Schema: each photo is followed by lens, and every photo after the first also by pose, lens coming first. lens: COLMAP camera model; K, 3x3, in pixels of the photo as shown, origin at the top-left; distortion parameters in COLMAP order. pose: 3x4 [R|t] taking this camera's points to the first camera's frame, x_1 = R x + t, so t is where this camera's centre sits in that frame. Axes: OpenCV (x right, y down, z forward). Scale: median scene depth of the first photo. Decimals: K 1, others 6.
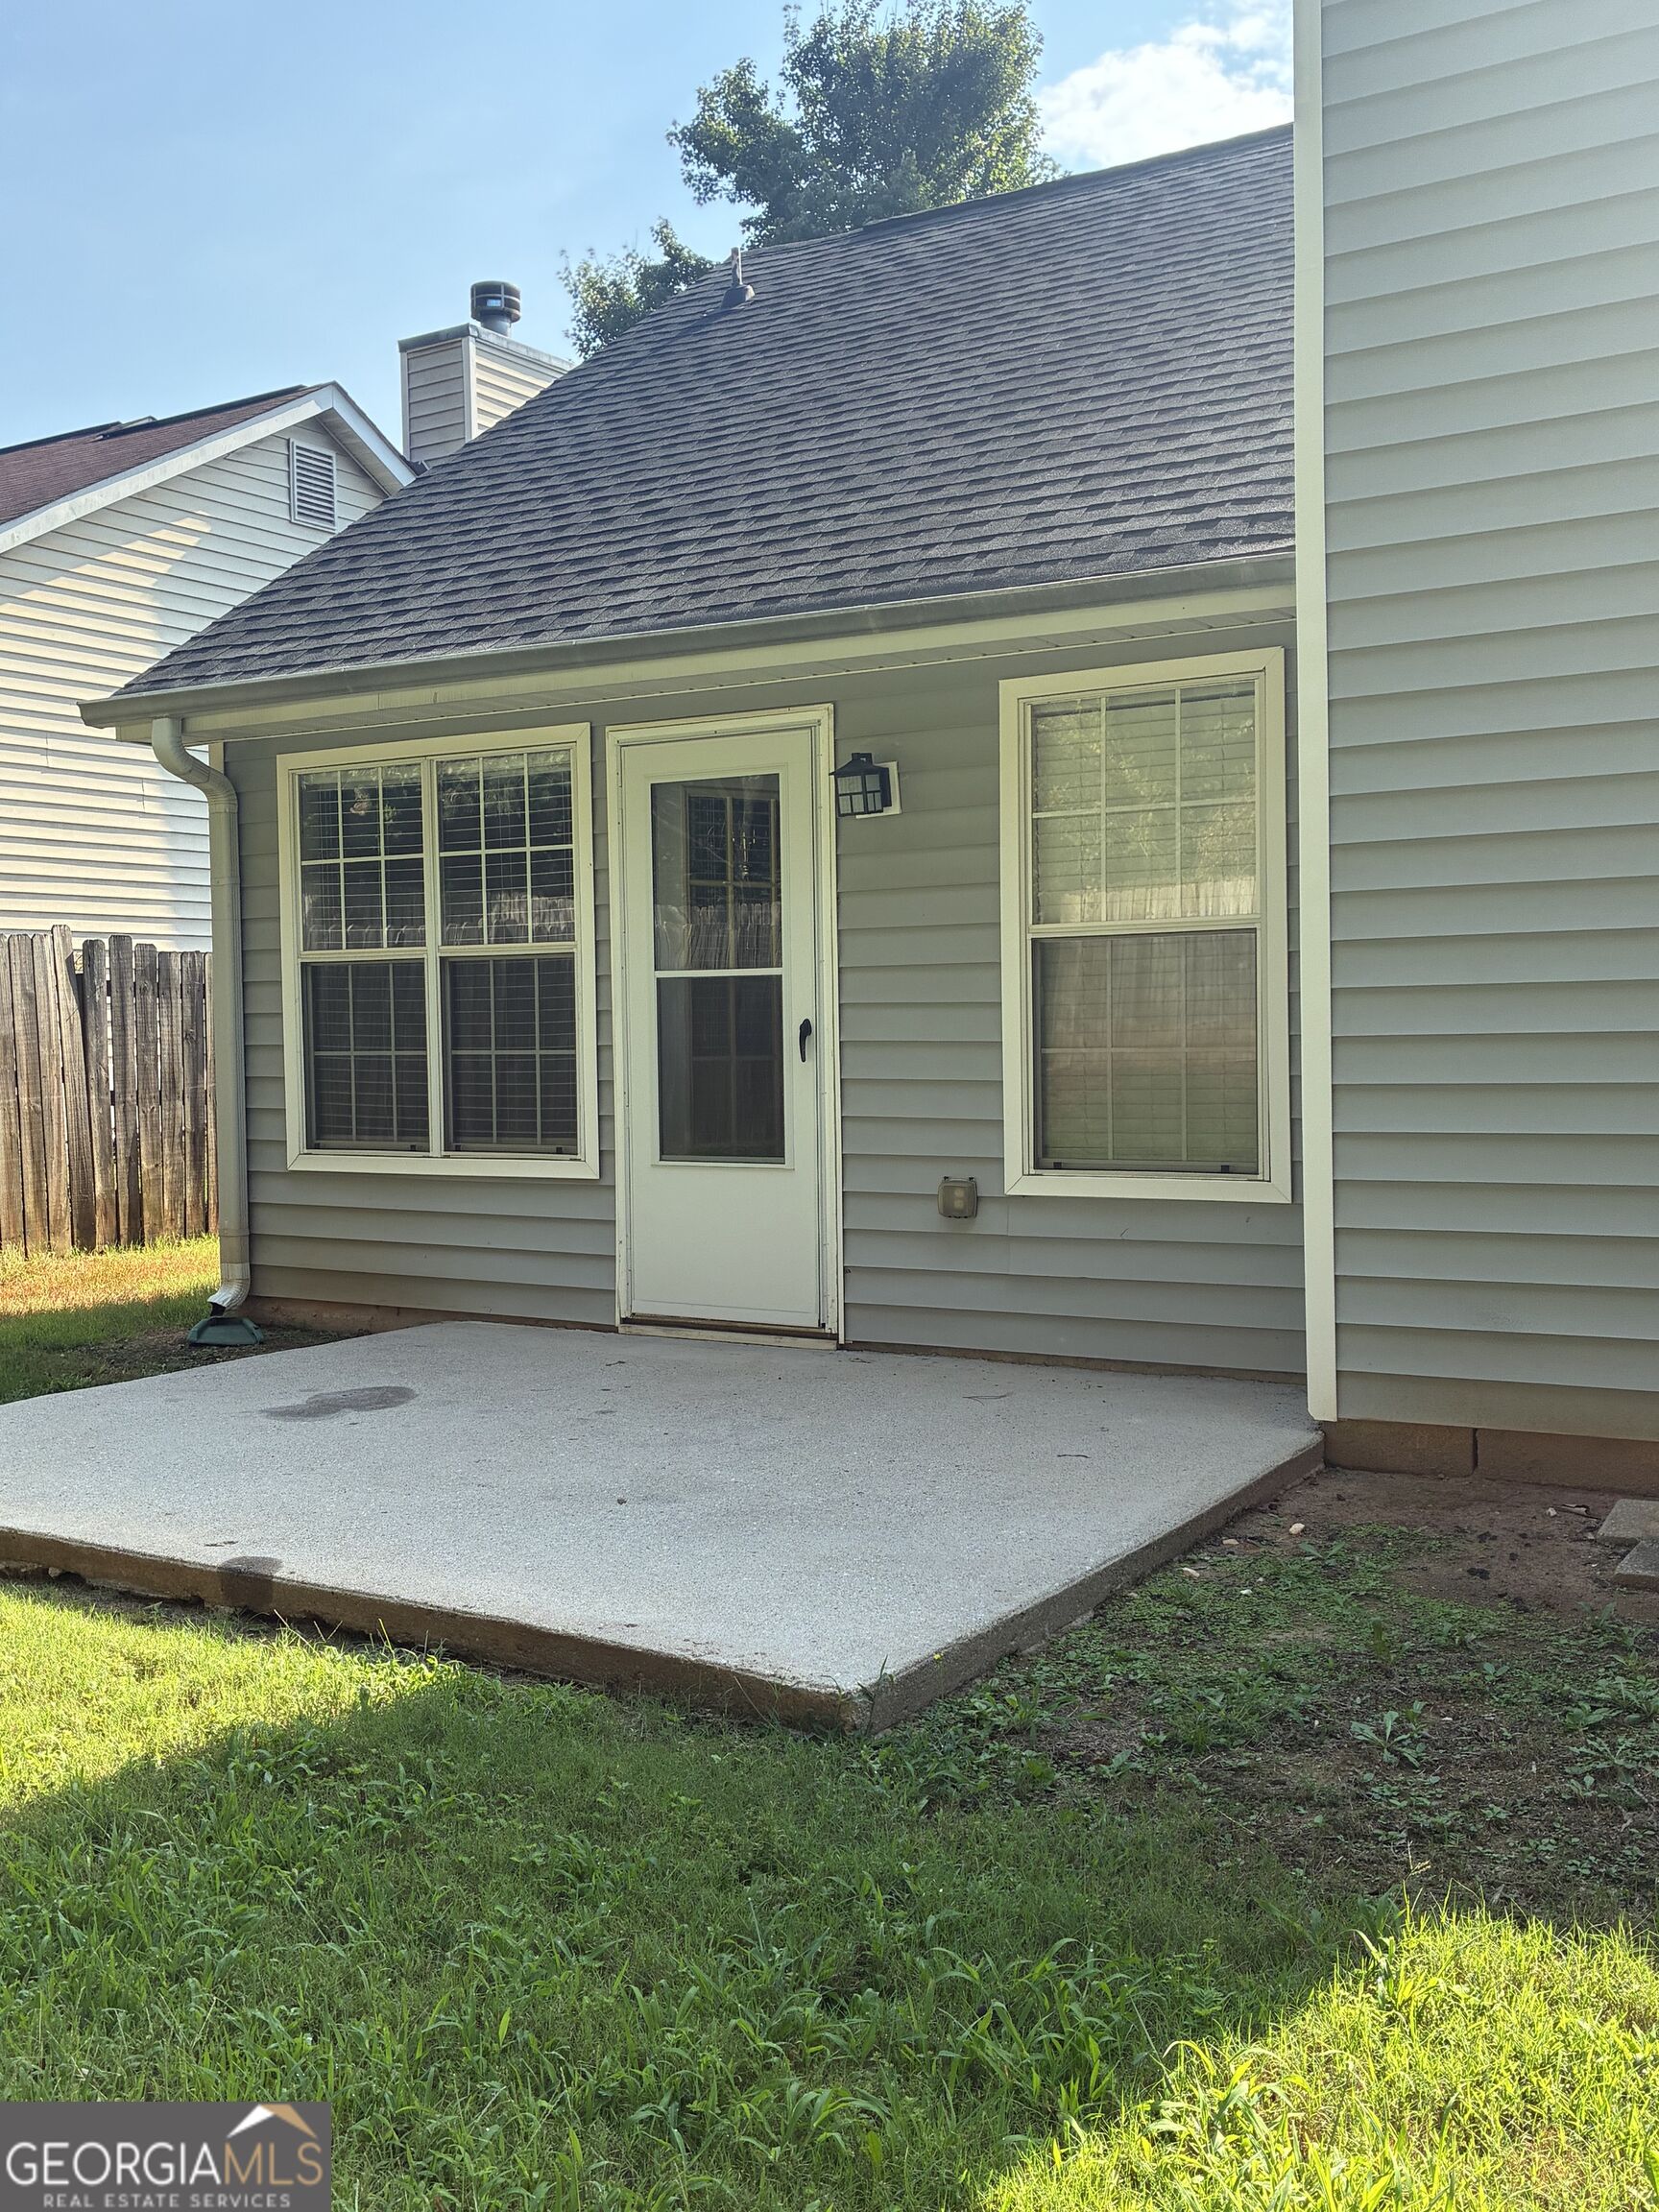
lens RADIAL K [[2145.0, 0, 829.5], [0, 2145.0, 1106.0], [0, 0, 1]] dist [0.157548, -0.480714]
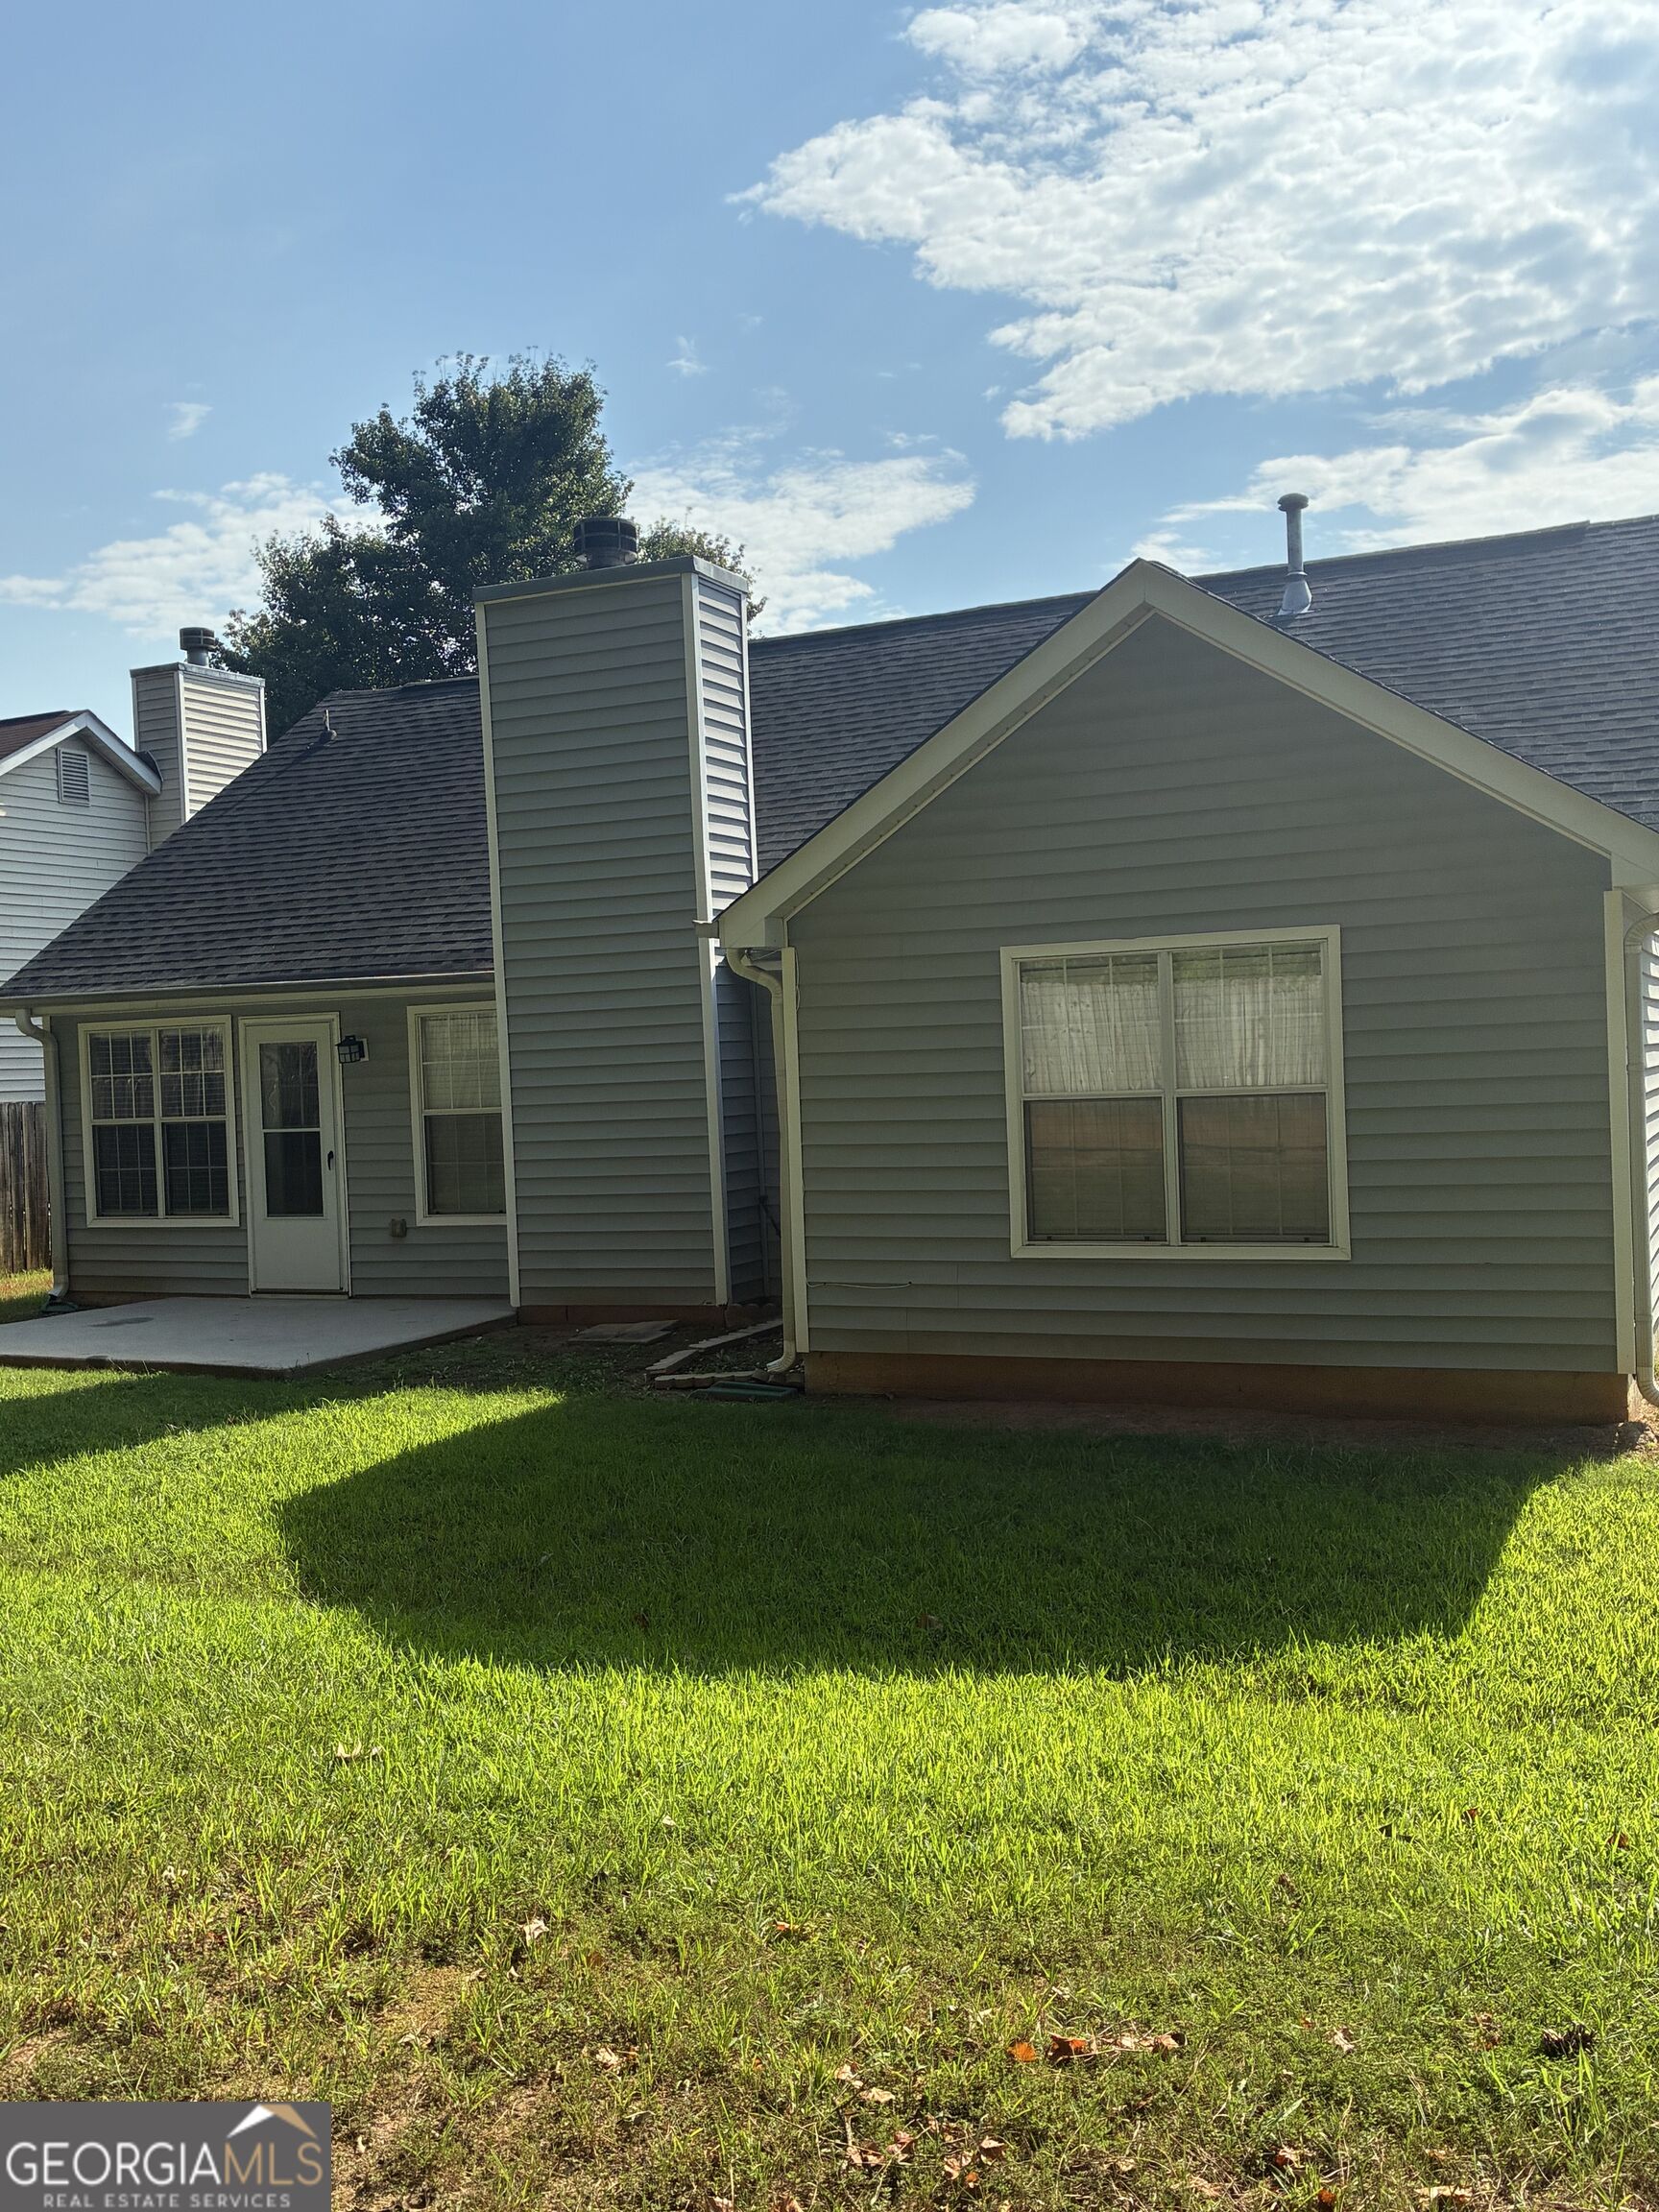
lens RADIAL K [[2143.5, 0, 829.5], [0, 2143.5, 1106.0], [0, 0, 1]] dist [0.161628, -0.701240]
pose [[0.993017, -0.025234, 0.115238, 0.213955], [0.028113, 0.999330, -0.023426, -0.017497], [-0.114569, 0.026502, 0.993062, -1.118591]]
